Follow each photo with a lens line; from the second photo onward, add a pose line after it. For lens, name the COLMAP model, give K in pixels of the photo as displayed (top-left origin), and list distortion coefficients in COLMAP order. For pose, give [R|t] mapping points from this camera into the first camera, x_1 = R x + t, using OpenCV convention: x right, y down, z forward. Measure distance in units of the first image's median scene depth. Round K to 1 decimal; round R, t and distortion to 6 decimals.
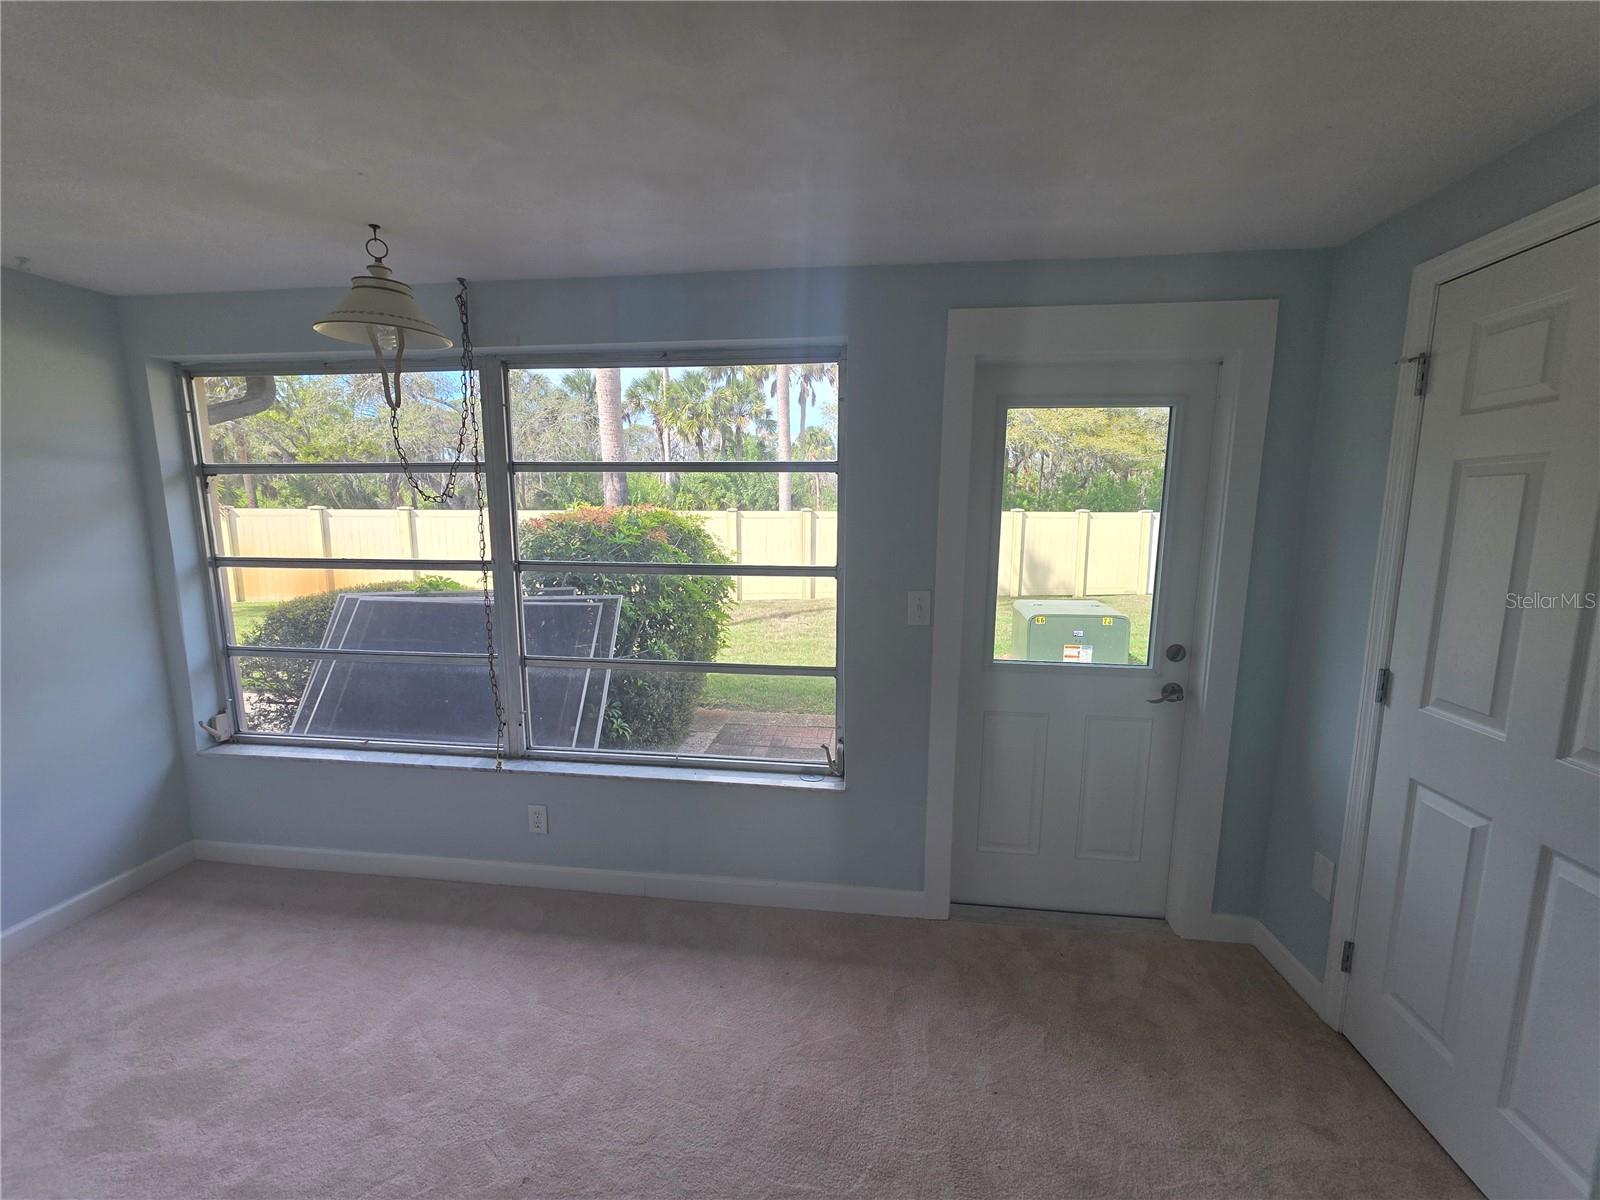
lens RADIAL K [[636.7, 0, 792.2], [0, 636.7, 595.7], [0, 0, 1]] dist [0.001360, 0.000255]
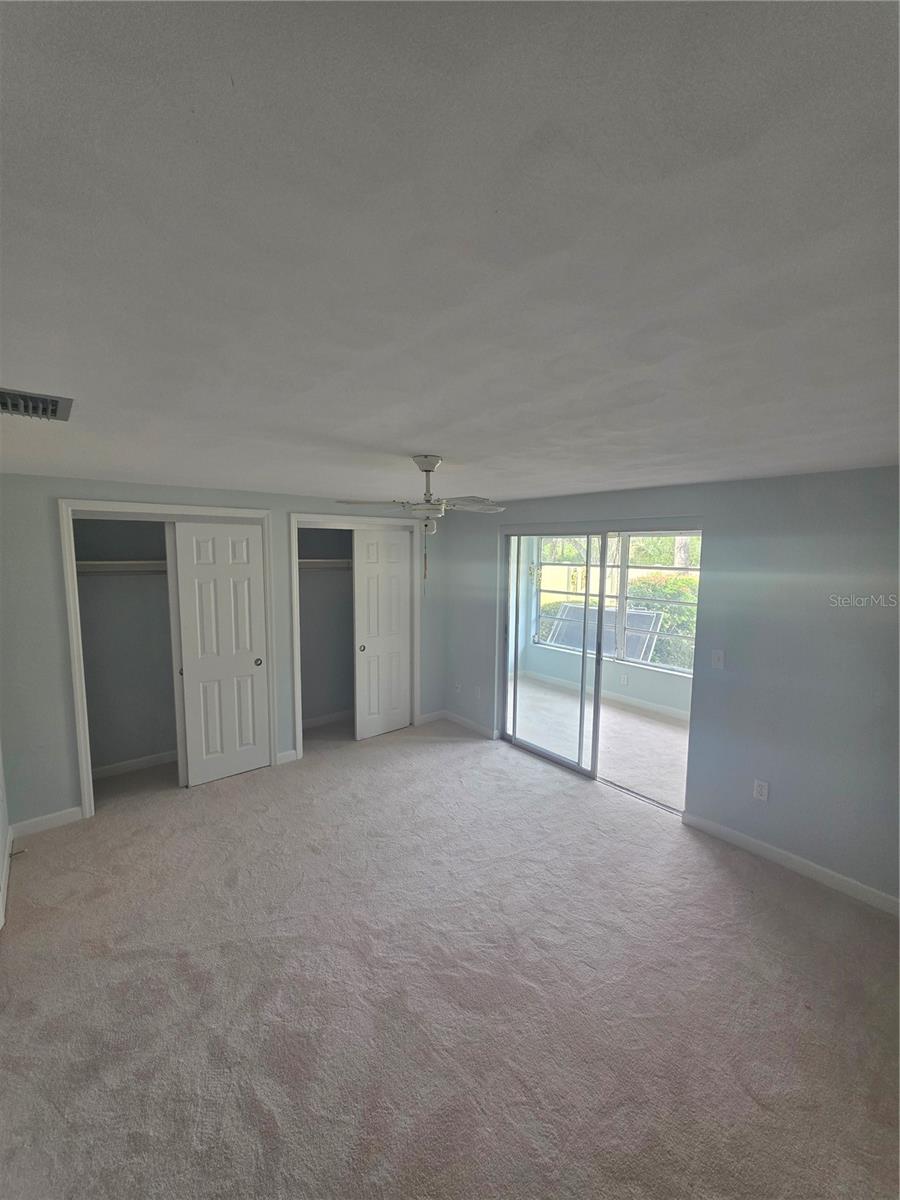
lens RADIAL K [[477.5, 0, 451.3], [0, 477.5, 599.7], [0, 0, 1]] dist [0.001360, 0.000255]
pose [[0.732191, 0.078709, -0.676536, 0.495357], [-0.105293, 0.994440, 0.001739, 0.043262], [0.672911, 0.069961, 0.736408, -1.231388]]
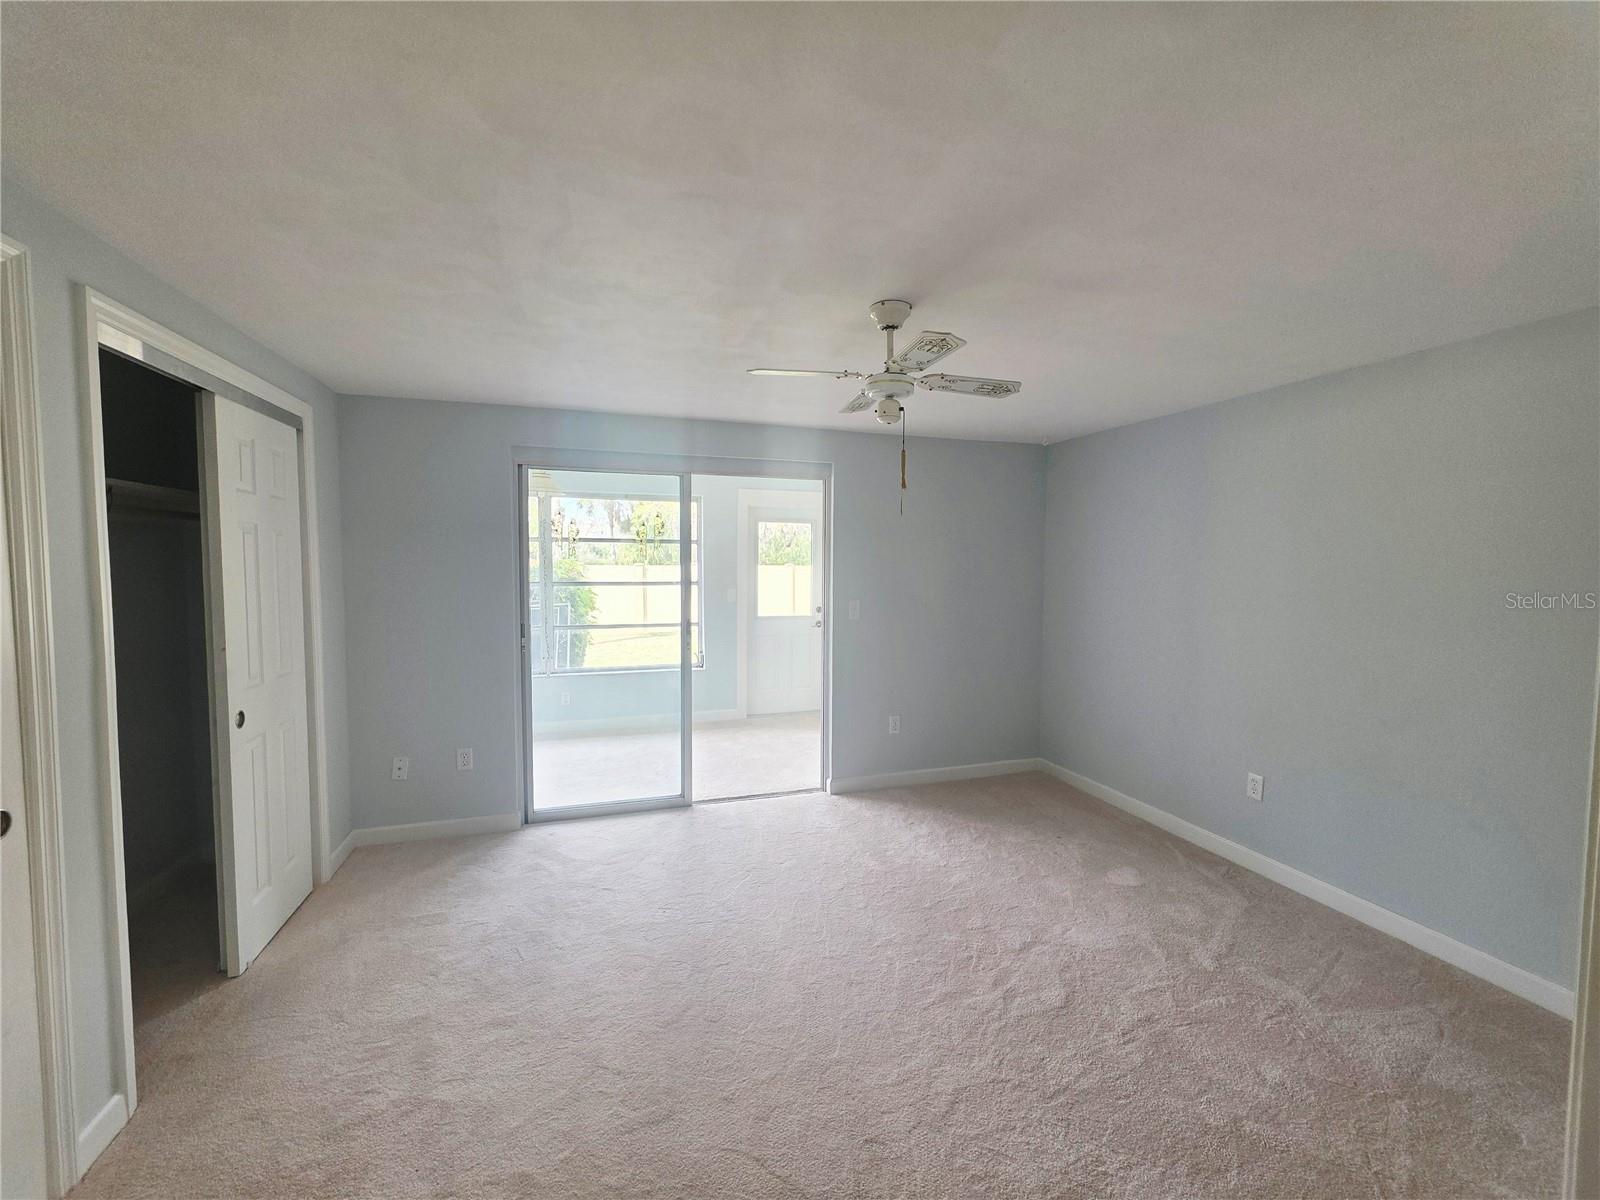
lens RADIAL K [[636.7, 0, 792.2], [0, 636.7, 595.7], [0, 0, 1]] dist [0.001360, 0.000255]
pose [[0.909953, -0.014730, 0.414450, -0.556094], [0.051051, 0.995747, -0.076695, 0.191461], [-0.411557, 0.090947, 0.906835, -1.264680]]
